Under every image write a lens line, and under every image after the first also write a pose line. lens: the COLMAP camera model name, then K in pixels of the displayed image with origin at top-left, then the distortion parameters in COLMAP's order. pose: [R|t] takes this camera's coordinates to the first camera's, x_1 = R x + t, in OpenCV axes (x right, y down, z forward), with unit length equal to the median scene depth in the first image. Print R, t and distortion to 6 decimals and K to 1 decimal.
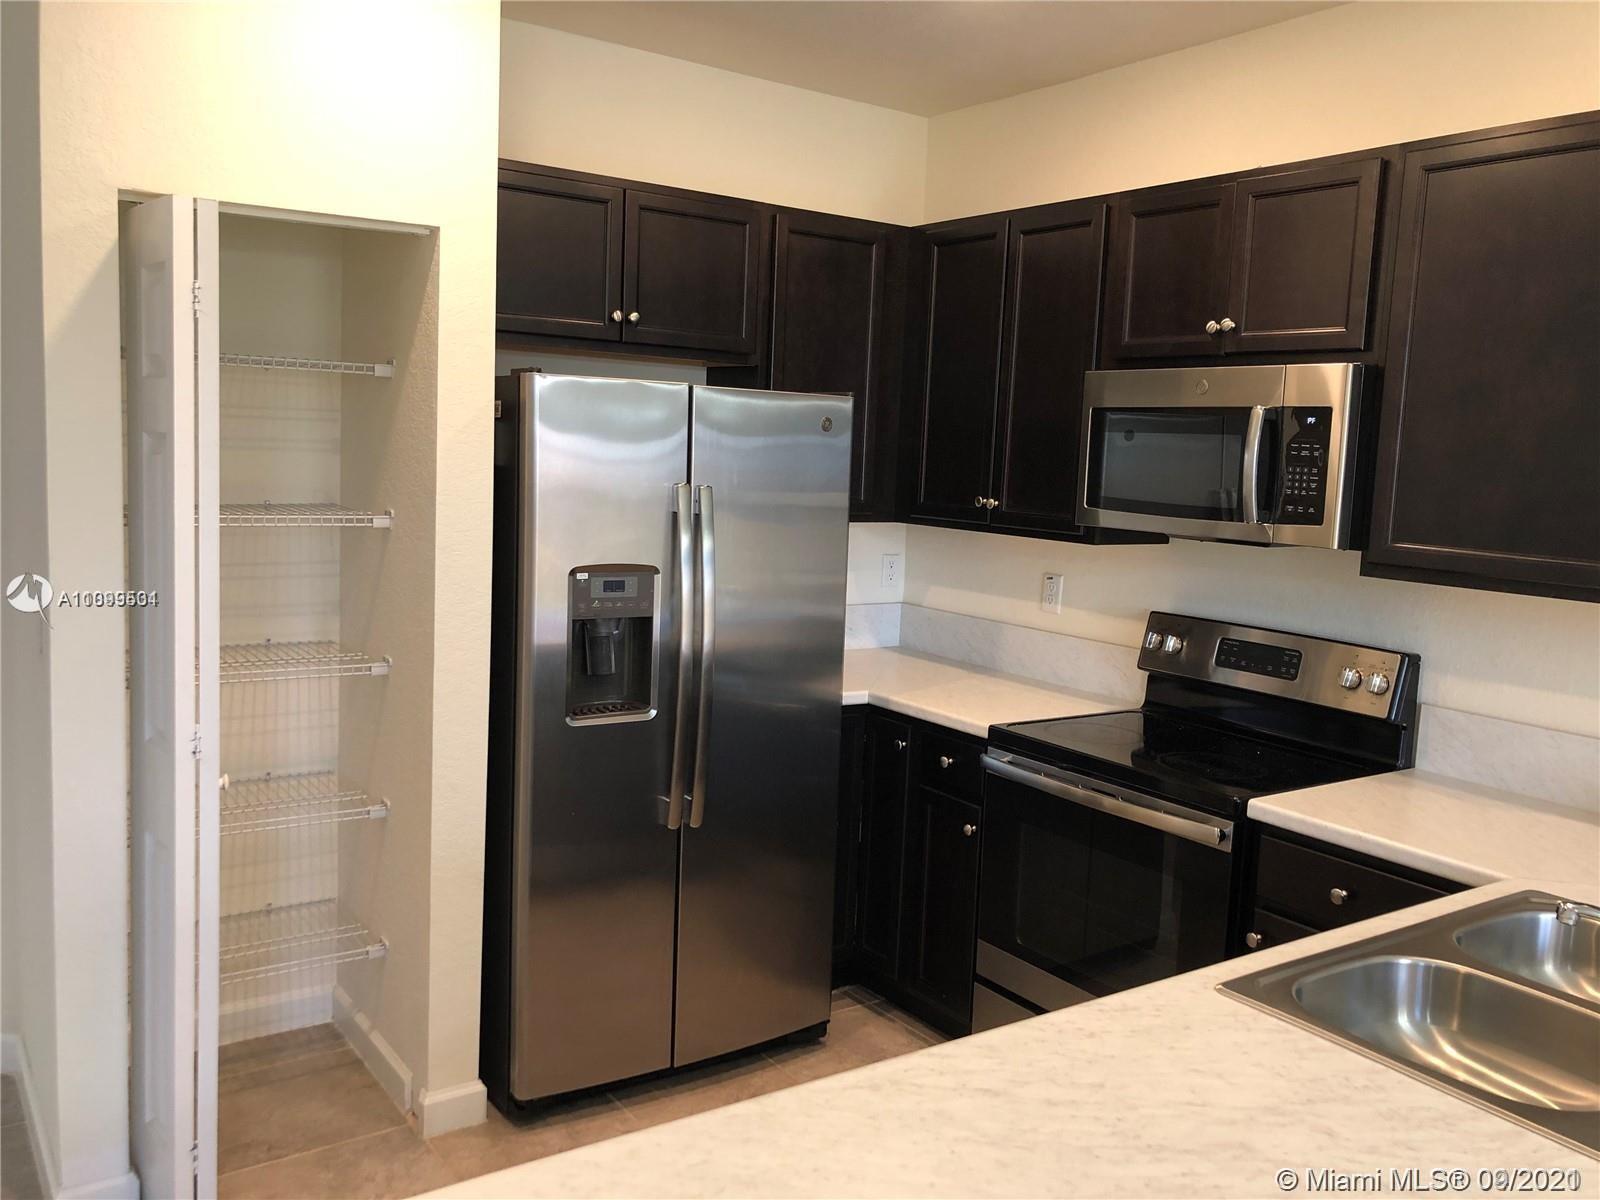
lens RADIAL K [[1267.8, 0, 799.5], [0, 1267.8, 592.0], [0, 0, 1]] dist [-0.001134, -0.047015]
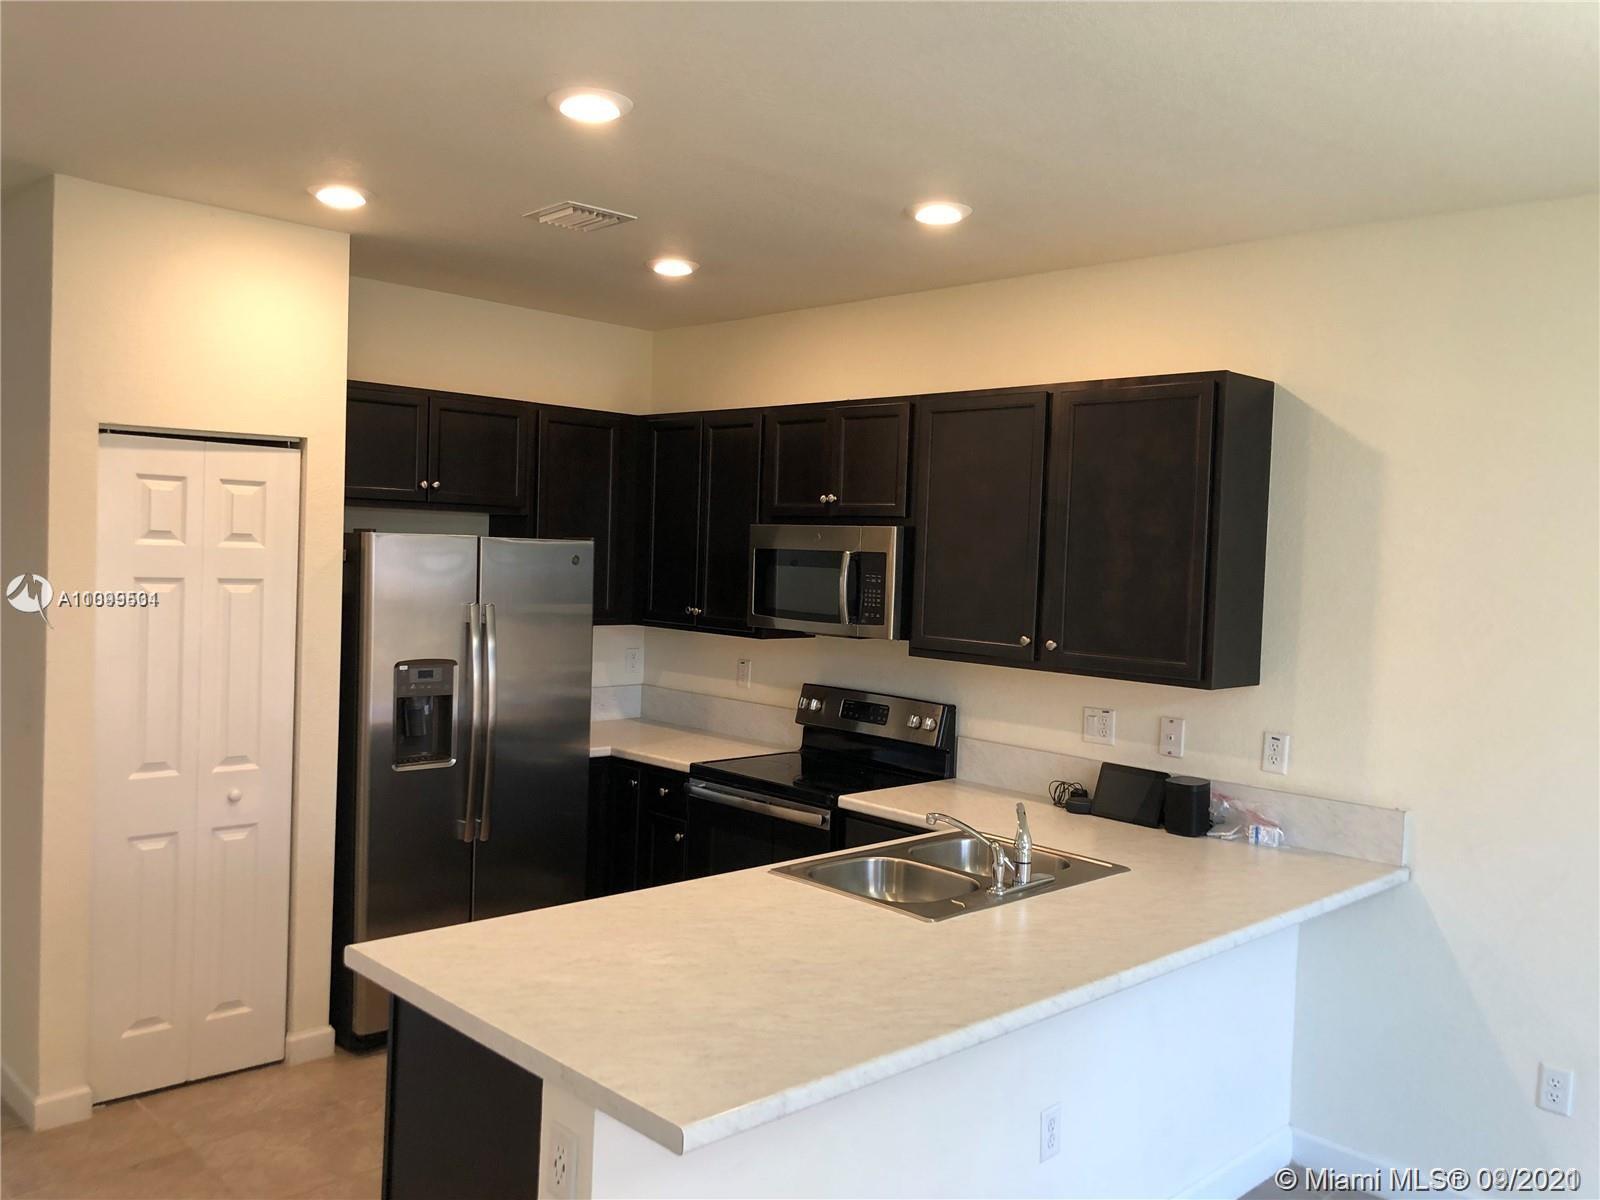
lens RADIAL K [[1267.8, 0, 824.8], [0, 1267.8, 598.5], [0, 0, 1]] dist [-0.001134, -0.047015]
pose [[0.982554, -0.012676, 0.185547, 0.034773], [0.024892, 0.997661, -0.063655, 0.012297], [-0.184306, 0.067163, 0.980572, -0.505336]]
